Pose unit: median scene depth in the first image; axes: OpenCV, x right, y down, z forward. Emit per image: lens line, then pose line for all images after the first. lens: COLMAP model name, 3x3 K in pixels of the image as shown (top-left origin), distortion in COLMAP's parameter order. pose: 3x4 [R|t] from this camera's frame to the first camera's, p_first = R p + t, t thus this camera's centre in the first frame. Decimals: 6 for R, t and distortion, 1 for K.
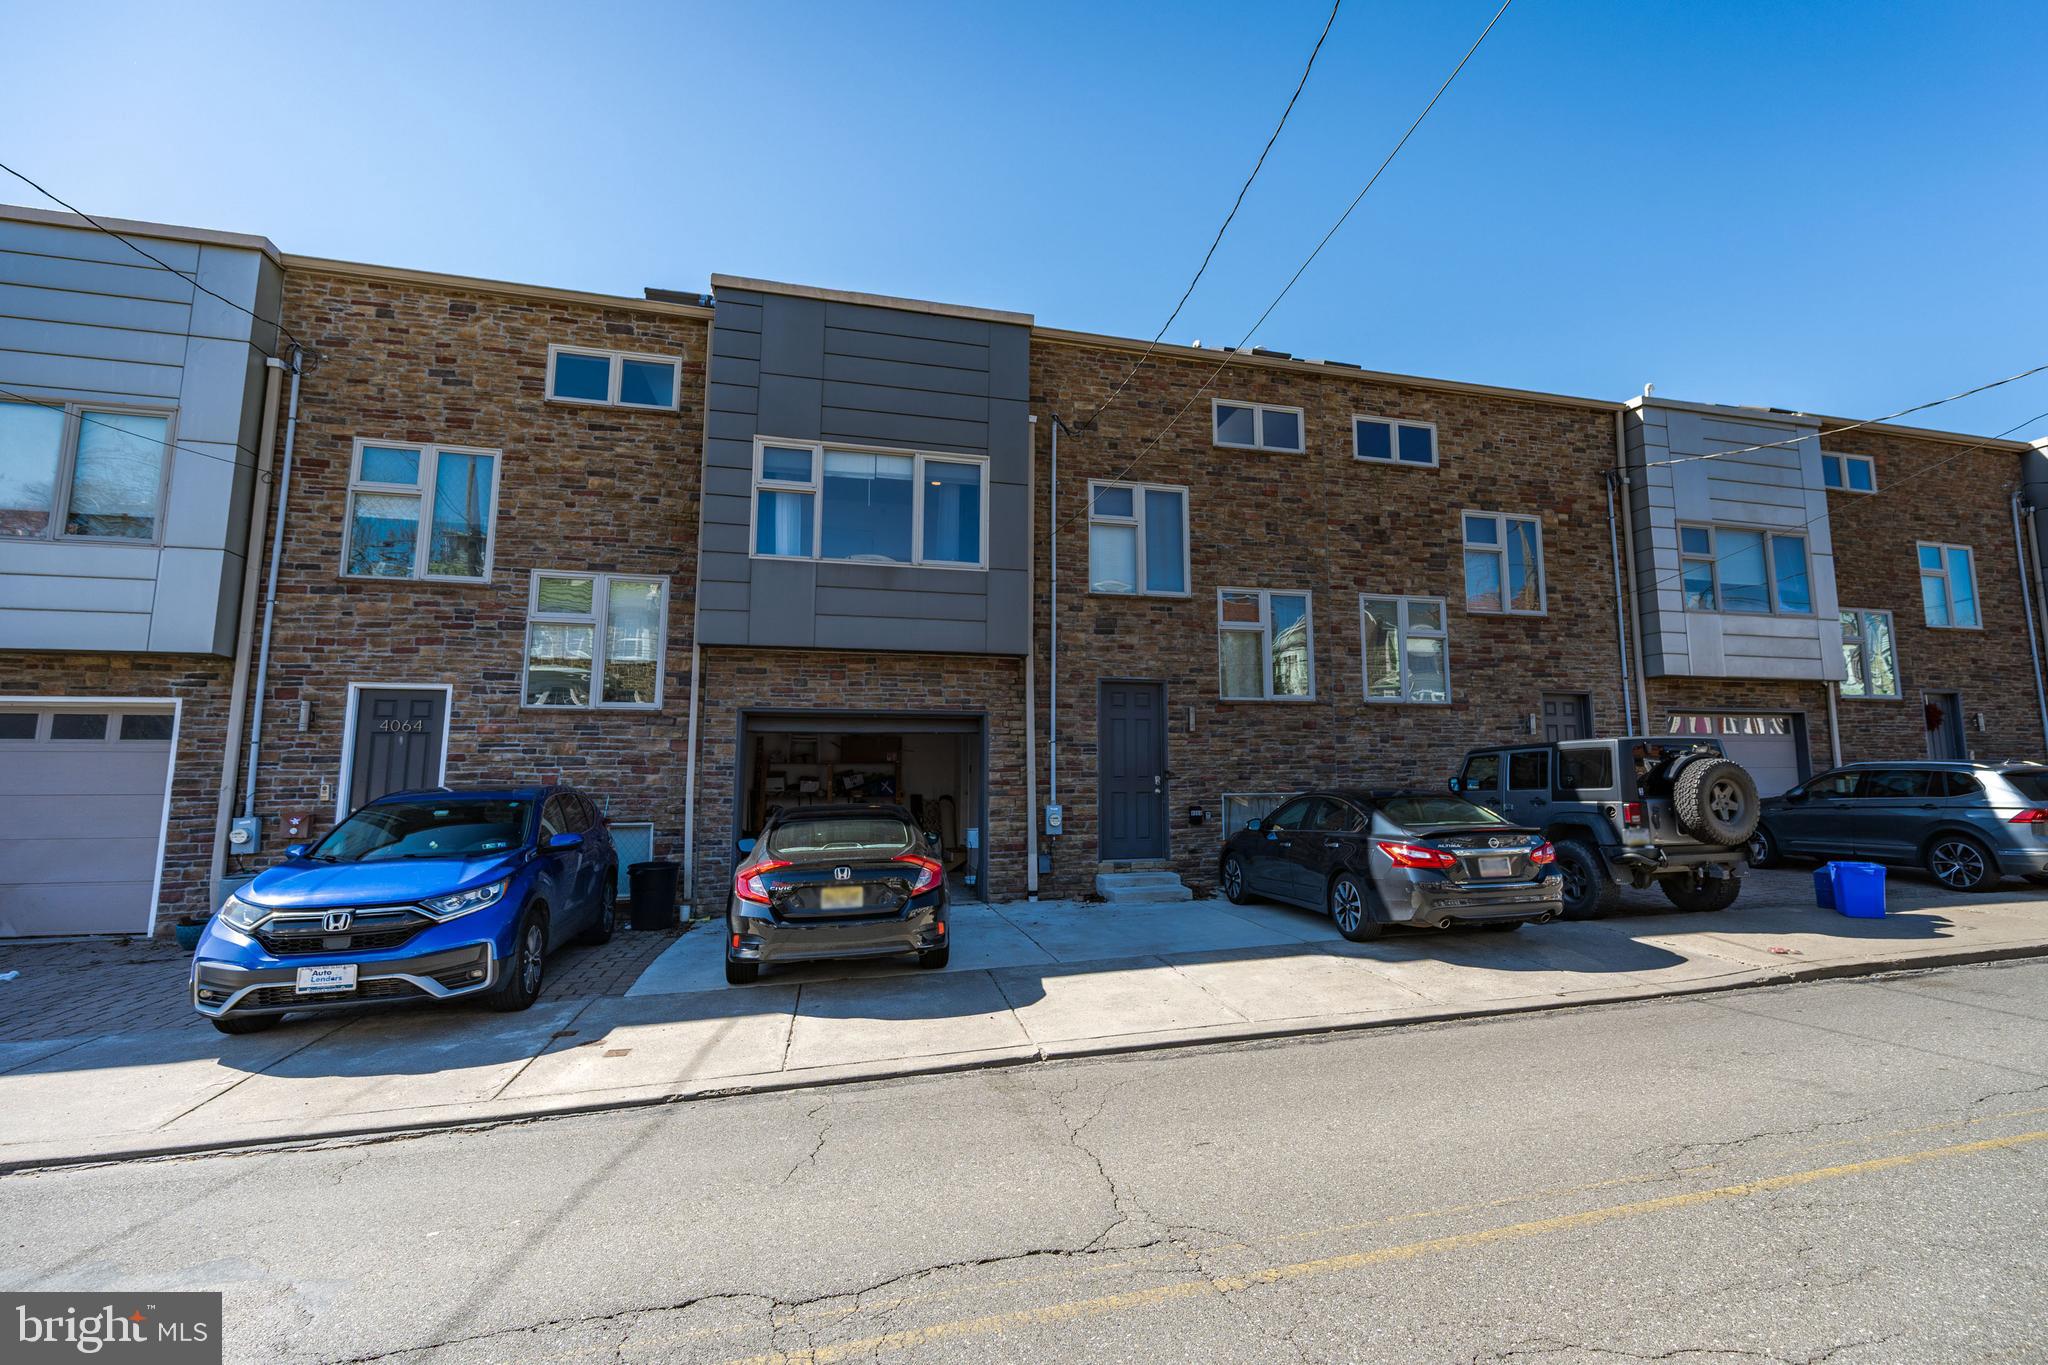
lens RADIAL K [[815.1, 0, 1037.9], [0, 815.1, 682.9], [0, 0, 1]] dist [0.003507, -0.001696]
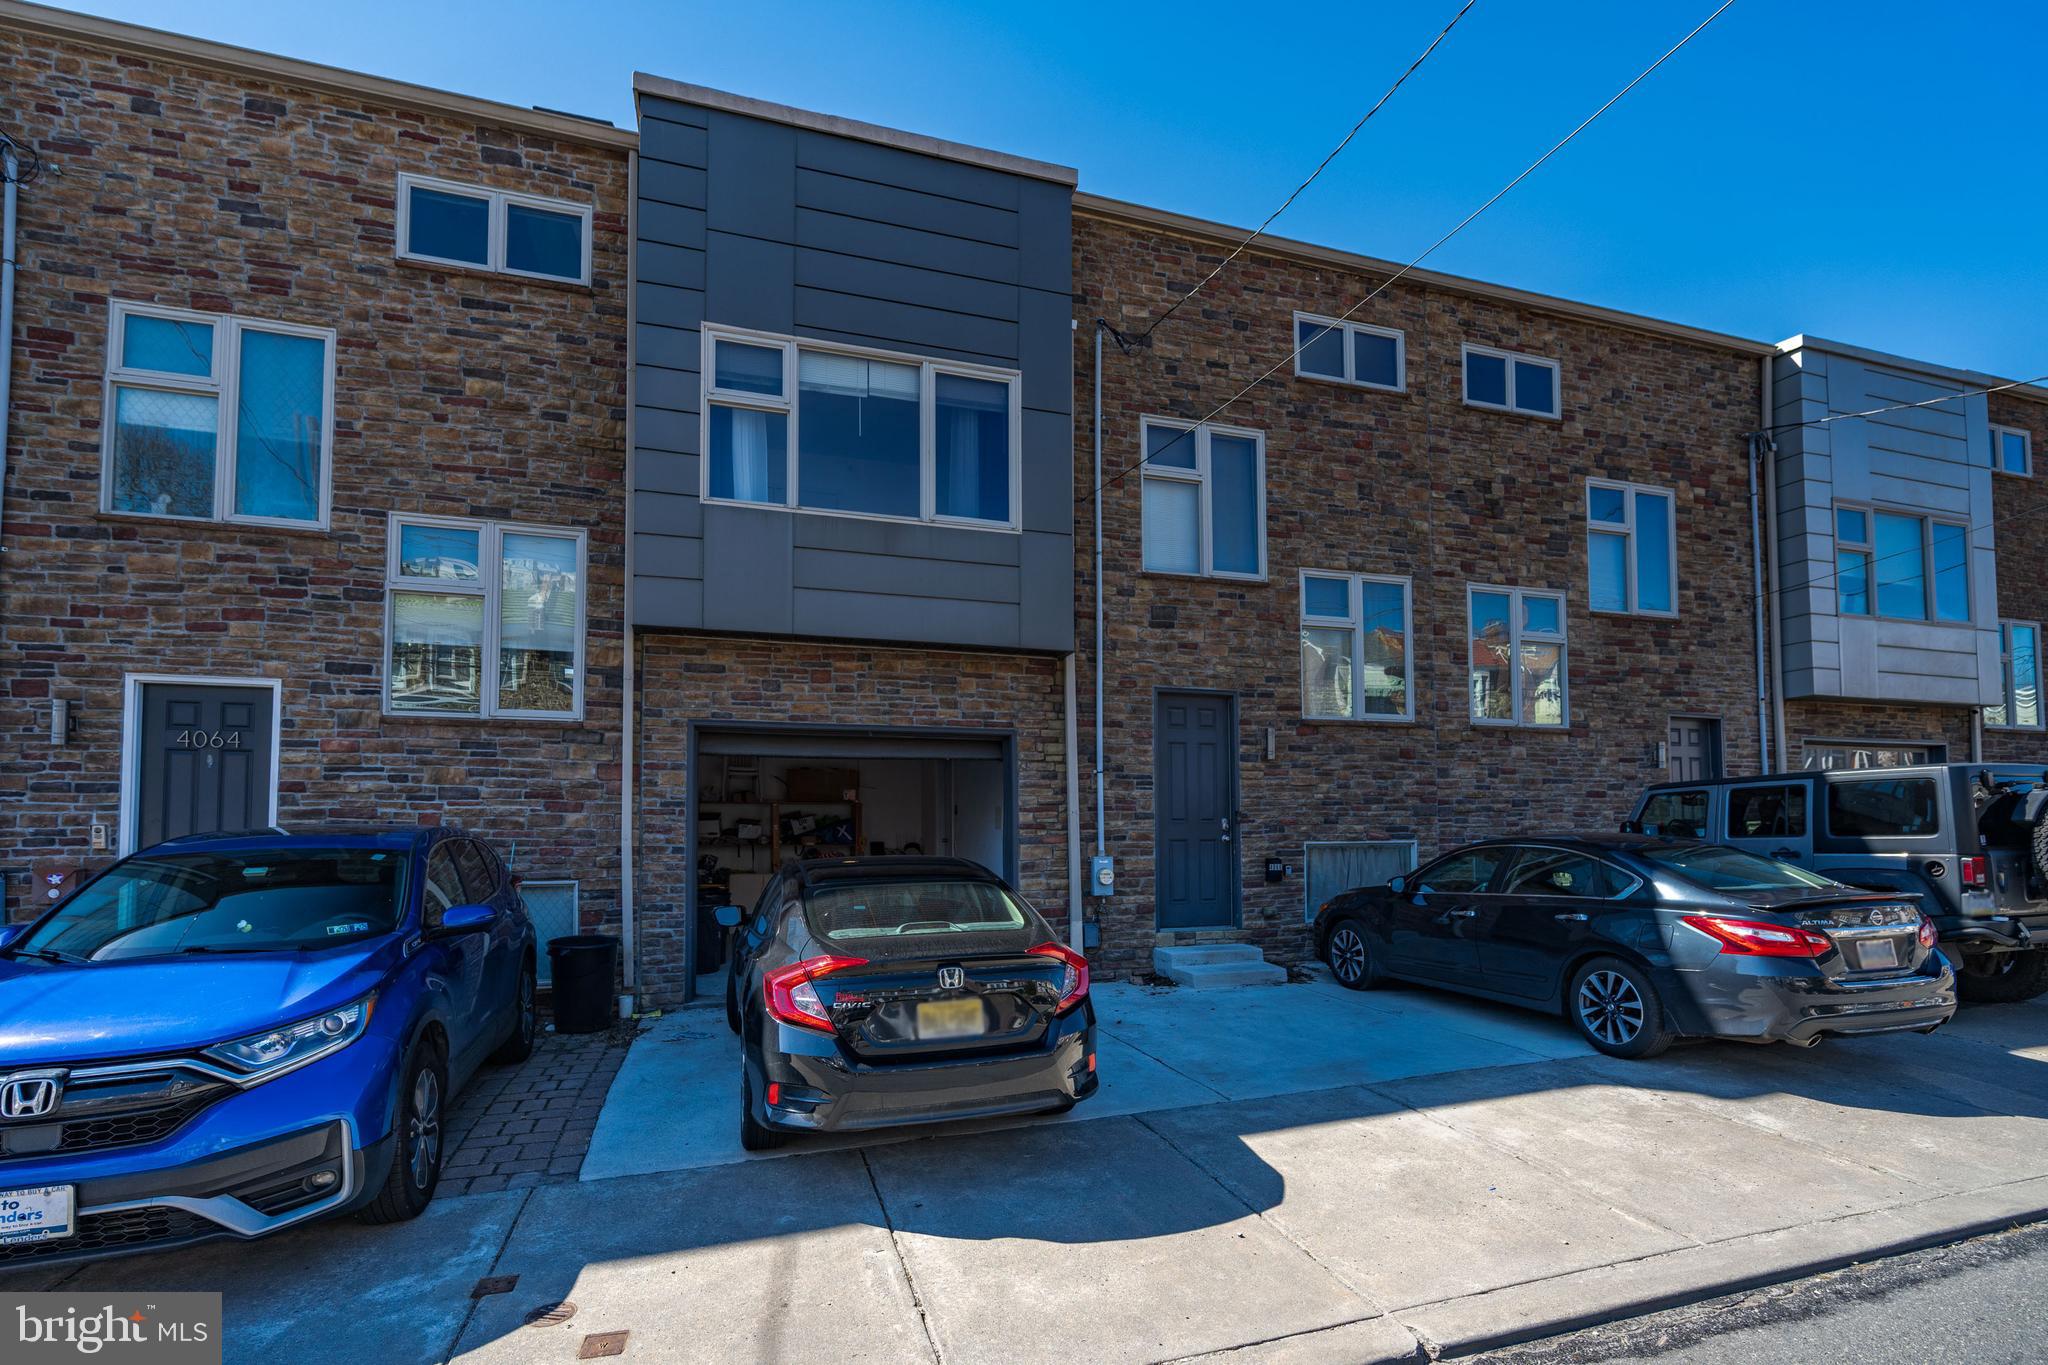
lens RADIAL K [[815.1, 0, 893.9], [0, 815.1, 797.6], [0, 0, 1]] dist [0.003507, -0.001696]
pose [[0.999974, 0.002199, -0.006812, -0.178766], [-0.001637, 0.996683, 0.081368, 0.038750], [0.006968, -0.081355, 0.996661, 0.281405]]
